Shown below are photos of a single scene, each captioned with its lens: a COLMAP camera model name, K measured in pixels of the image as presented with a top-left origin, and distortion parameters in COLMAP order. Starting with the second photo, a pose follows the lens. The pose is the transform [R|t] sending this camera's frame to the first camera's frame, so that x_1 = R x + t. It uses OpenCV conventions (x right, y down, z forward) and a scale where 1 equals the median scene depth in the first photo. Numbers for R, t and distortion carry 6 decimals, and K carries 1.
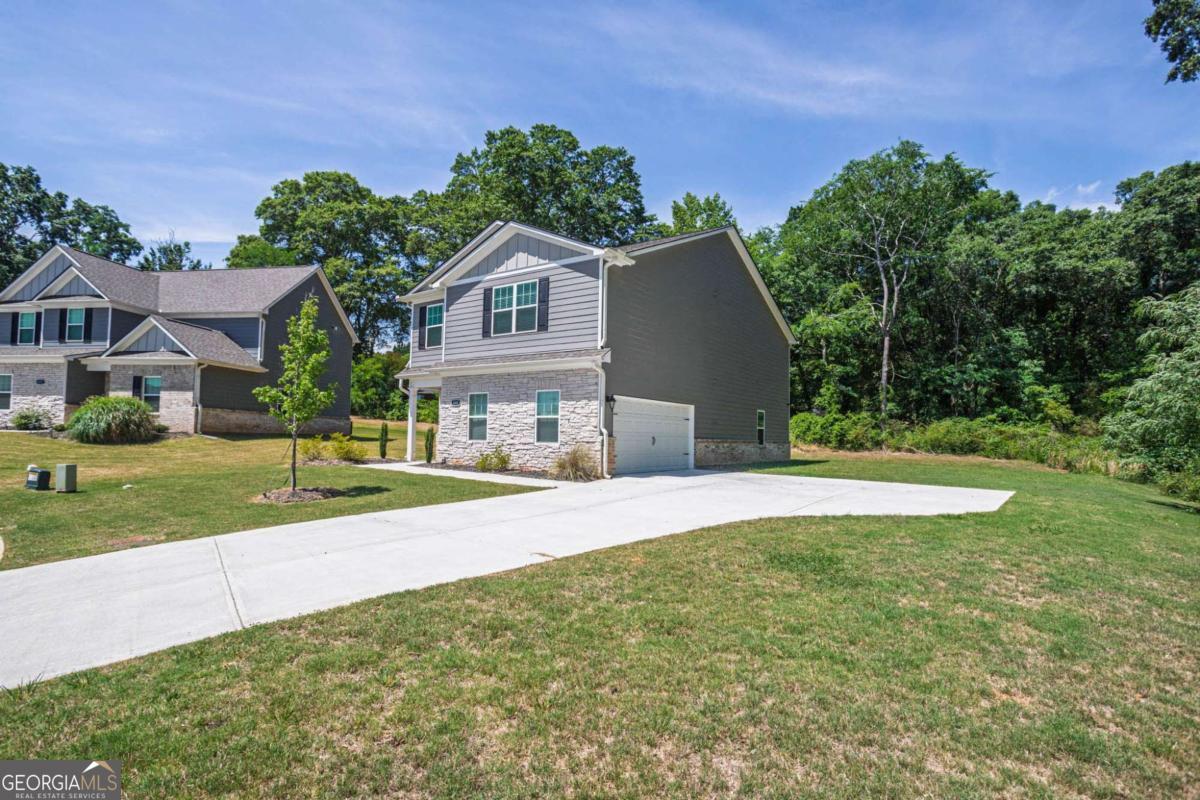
lens RADIAL K [[590.7, 0, 600.0], [0, 590.7, 400.0], [0, 0, 1]] dist [-0.035815, 0.000519]
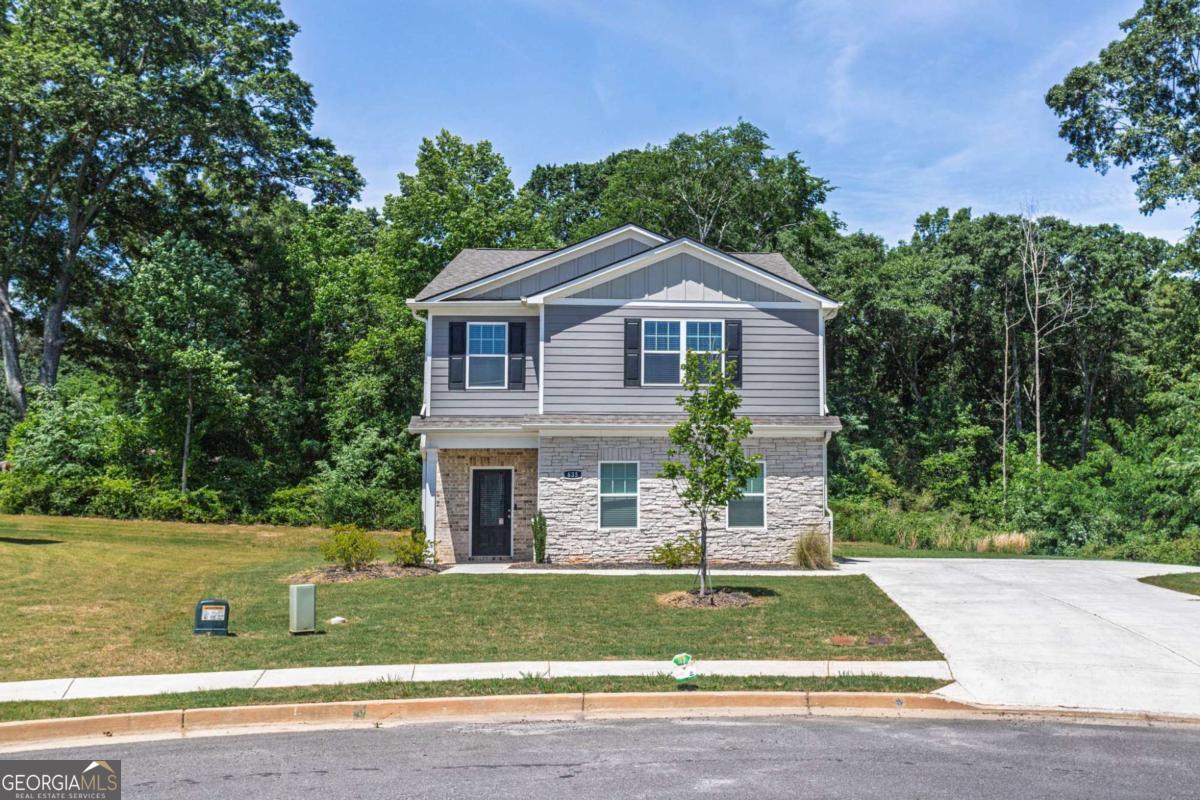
lens RADIAL K [[1081.4, 0, 717.3], [0, 1081.4, 396.7], [0, 0, 1]] dist [-0.004245, -0.000727]
pose [[0.759901, 0.053306, 0.647850, -0.979968], [-0.019536, 0.998055, -0.059206, -0.015393], [-0.649746, 0.032334, 0.759464, -0.087420]]
